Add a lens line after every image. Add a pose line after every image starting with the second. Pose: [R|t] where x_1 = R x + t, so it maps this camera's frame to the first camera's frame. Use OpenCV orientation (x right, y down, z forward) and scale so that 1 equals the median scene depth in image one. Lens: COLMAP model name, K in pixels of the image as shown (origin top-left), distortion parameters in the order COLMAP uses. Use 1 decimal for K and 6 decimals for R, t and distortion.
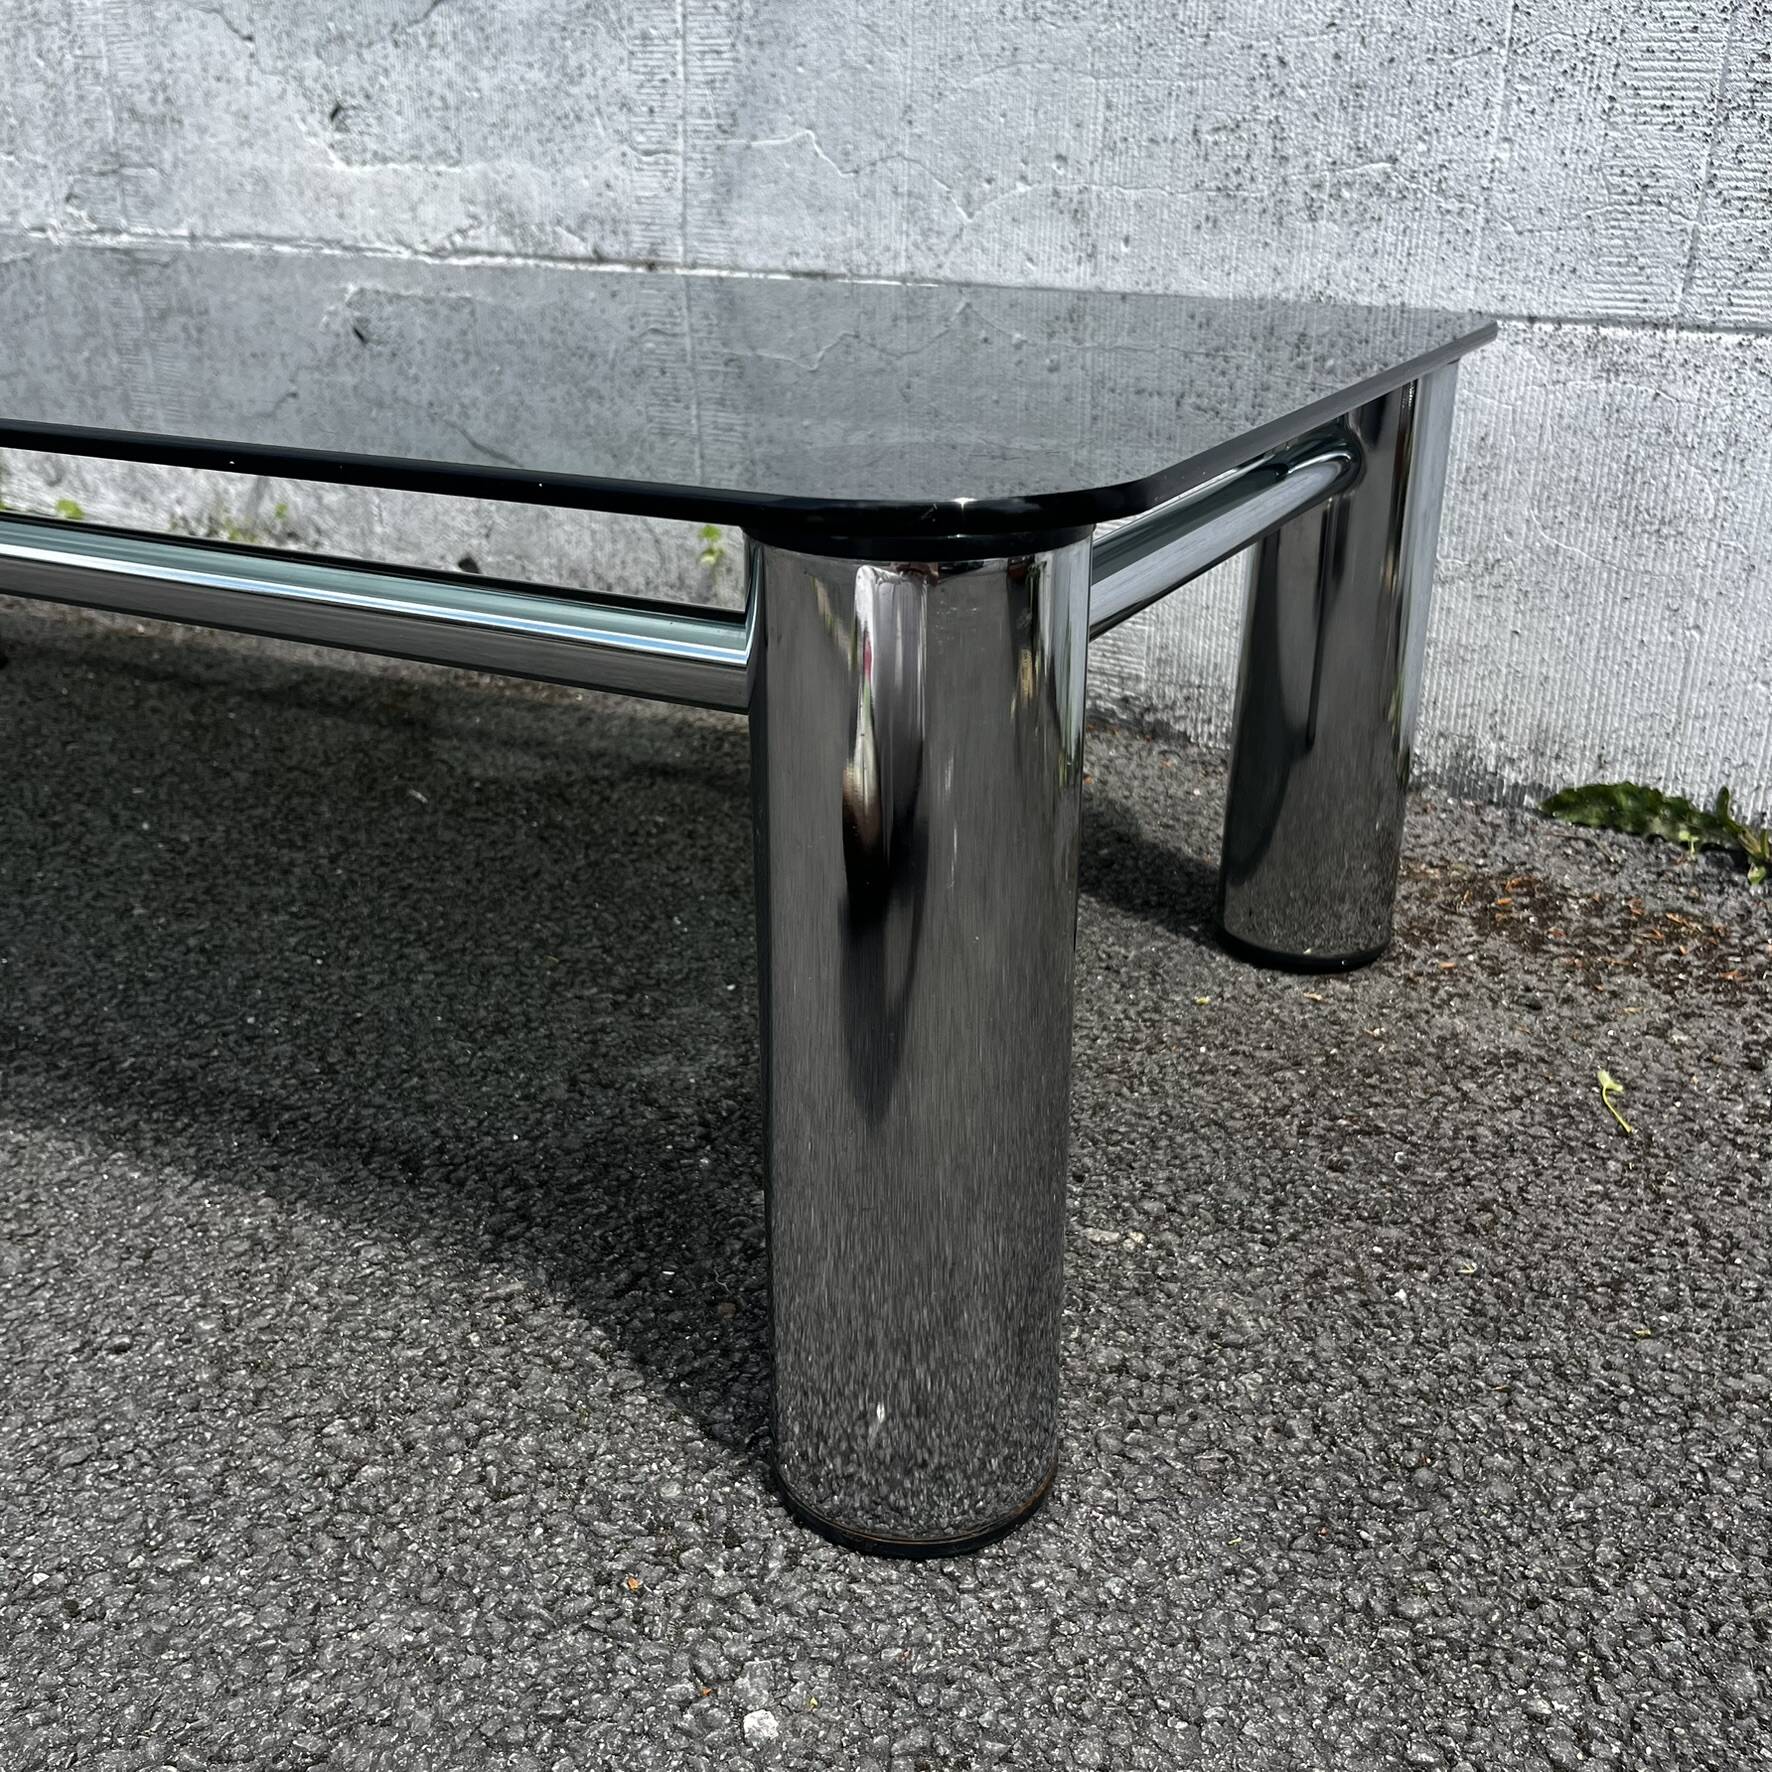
lens RADIAL K [[1816.8, 0, 908.3], [0, 1816.8, 893.3], [0, 0, 1]] dist [0.011291, 0.000000]
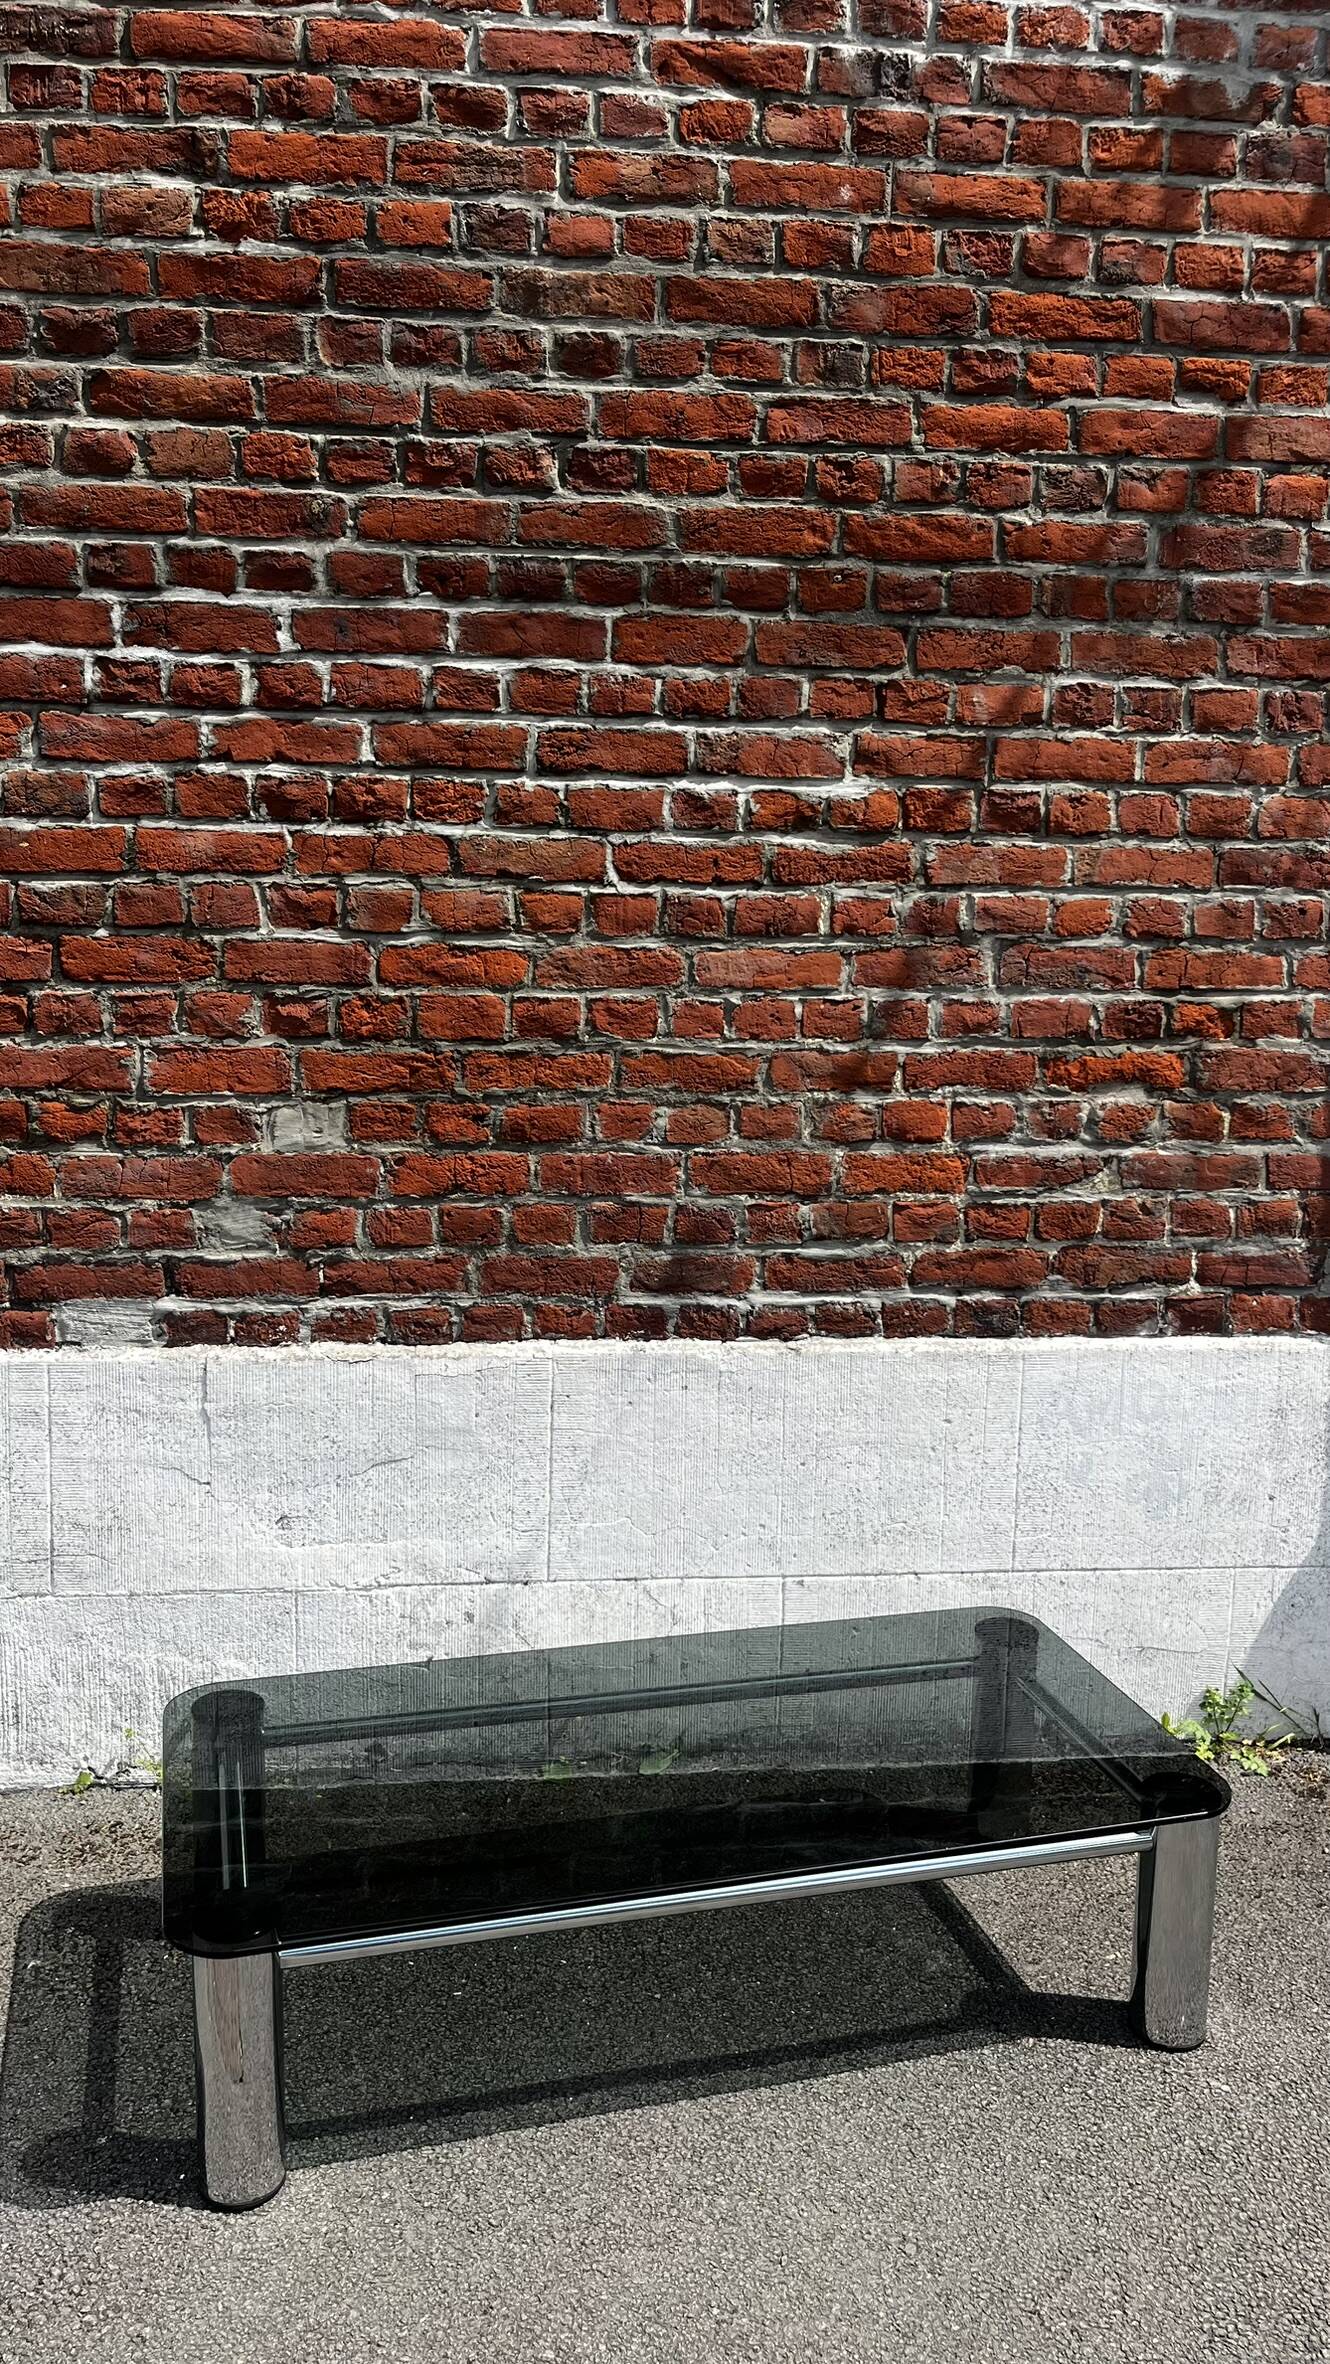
lens RADIAL K [[1795.0, 0, 678.9], [0, 1795.0, 1201.6], [0, 0, 1]] dist [0.063270, -0.085919]
pose [[0.745287, -0.114472, 0.656843, -1.430304], [0.244126, 0.963590, -0.109068, -0.558382], [-0.620443, 0.241640, 0.746097, -0.755889]]
